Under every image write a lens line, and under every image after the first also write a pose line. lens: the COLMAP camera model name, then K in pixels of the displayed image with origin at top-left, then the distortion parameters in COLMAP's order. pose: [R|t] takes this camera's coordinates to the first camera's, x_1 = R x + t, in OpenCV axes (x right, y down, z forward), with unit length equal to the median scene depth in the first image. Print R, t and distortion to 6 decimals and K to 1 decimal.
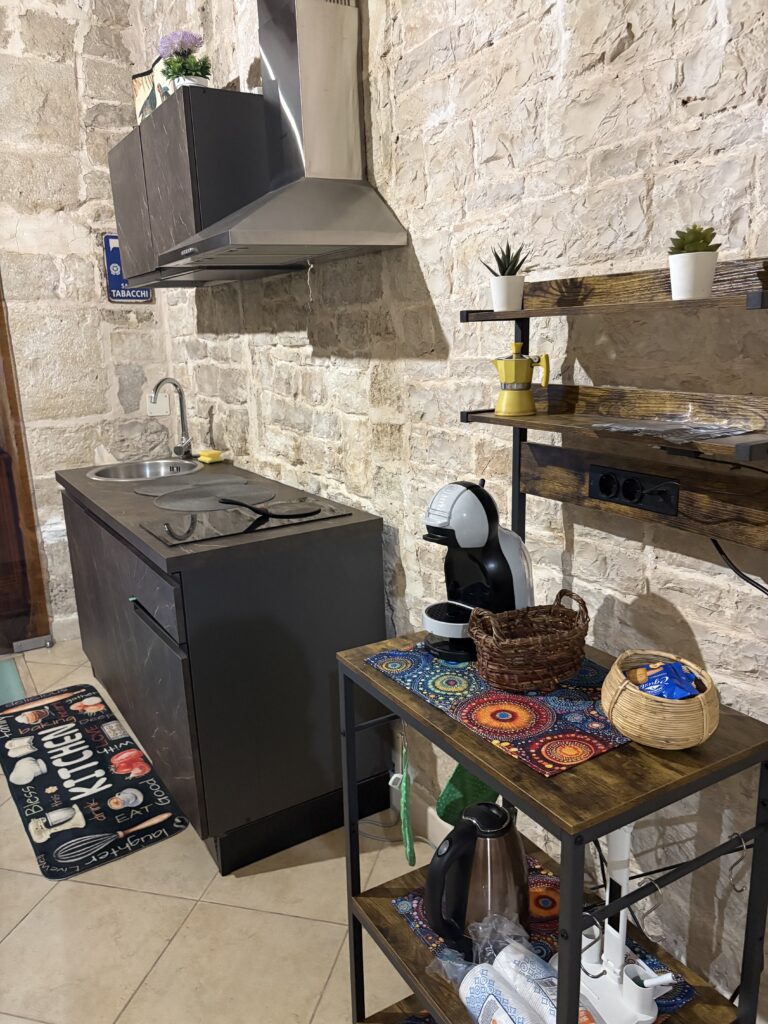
lens RADIAL K [[774.4, 0, 384.0], [0, 774.4, 512.0], [0, 0, 1]] dist [0.066692, -0.078445]
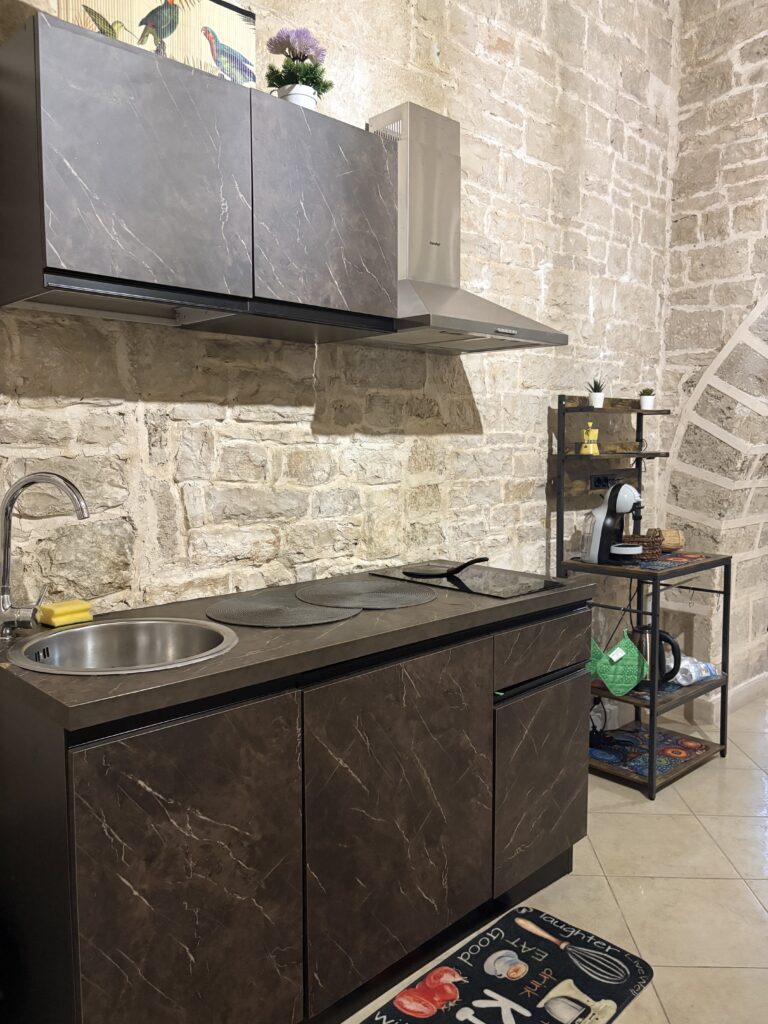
lens RADIAL K [[774.4, 0, 384.0], [0, 774.4, 512.0], [0, 0, 1]] dist [0.066692, -0.078445]
pose [[-0.209792, -0.054216, 0.976242, -1.166773], [0.234053, 0.966647, 0.103981, -0.211435], [-0.949319, 0.250306, -0.190105, 1.271494]]
